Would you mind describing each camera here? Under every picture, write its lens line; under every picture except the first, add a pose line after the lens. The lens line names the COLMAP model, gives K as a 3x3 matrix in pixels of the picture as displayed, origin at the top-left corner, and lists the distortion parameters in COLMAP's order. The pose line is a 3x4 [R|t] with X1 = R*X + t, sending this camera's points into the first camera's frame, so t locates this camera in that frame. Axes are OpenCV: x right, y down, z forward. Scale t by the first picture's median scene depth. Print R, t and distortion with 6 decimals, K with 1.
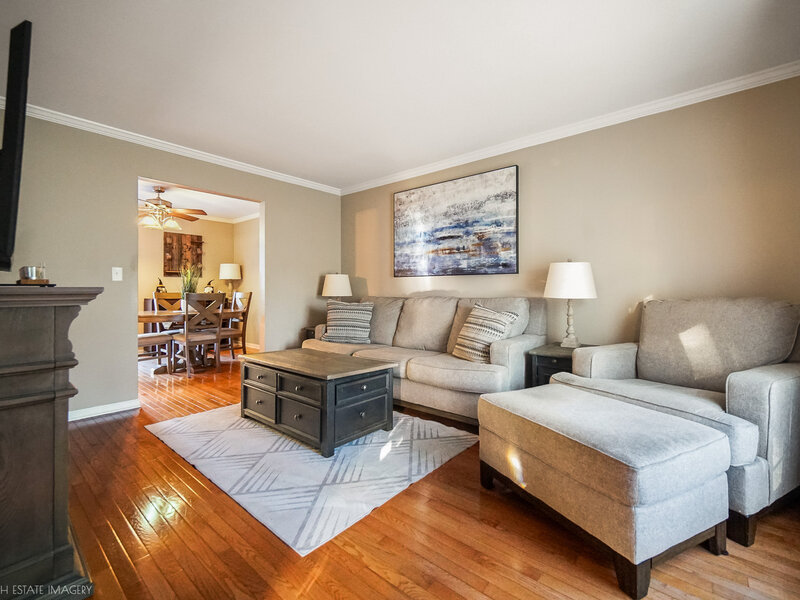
lens RADIAL K [[360.3, 0, 399.7], [0, 360.3, 293.4], [0, 0, 1]] dist [-0.001830, -0.000178]
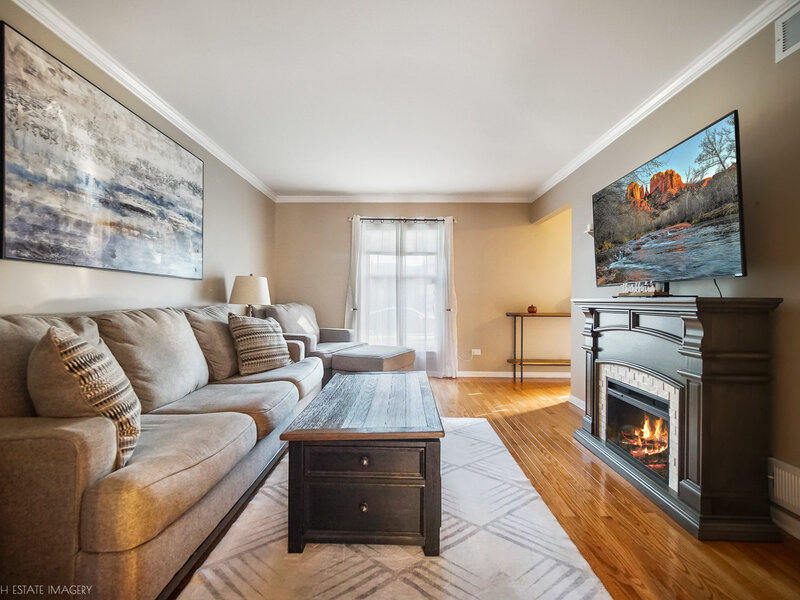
lens RADIAL K [[360.3, 0, 399.0], [0, 360.3, 299.6], [0, 0, 1]] dist [-0.001830, -0.000178]
pose [[-0.643491, 0.000239, 0.765454, -0.603902], [0.002101, 0.999997, 0.001454, -0.005575], [-0.765451, 0.002544, -0.643489, 1.051625]]
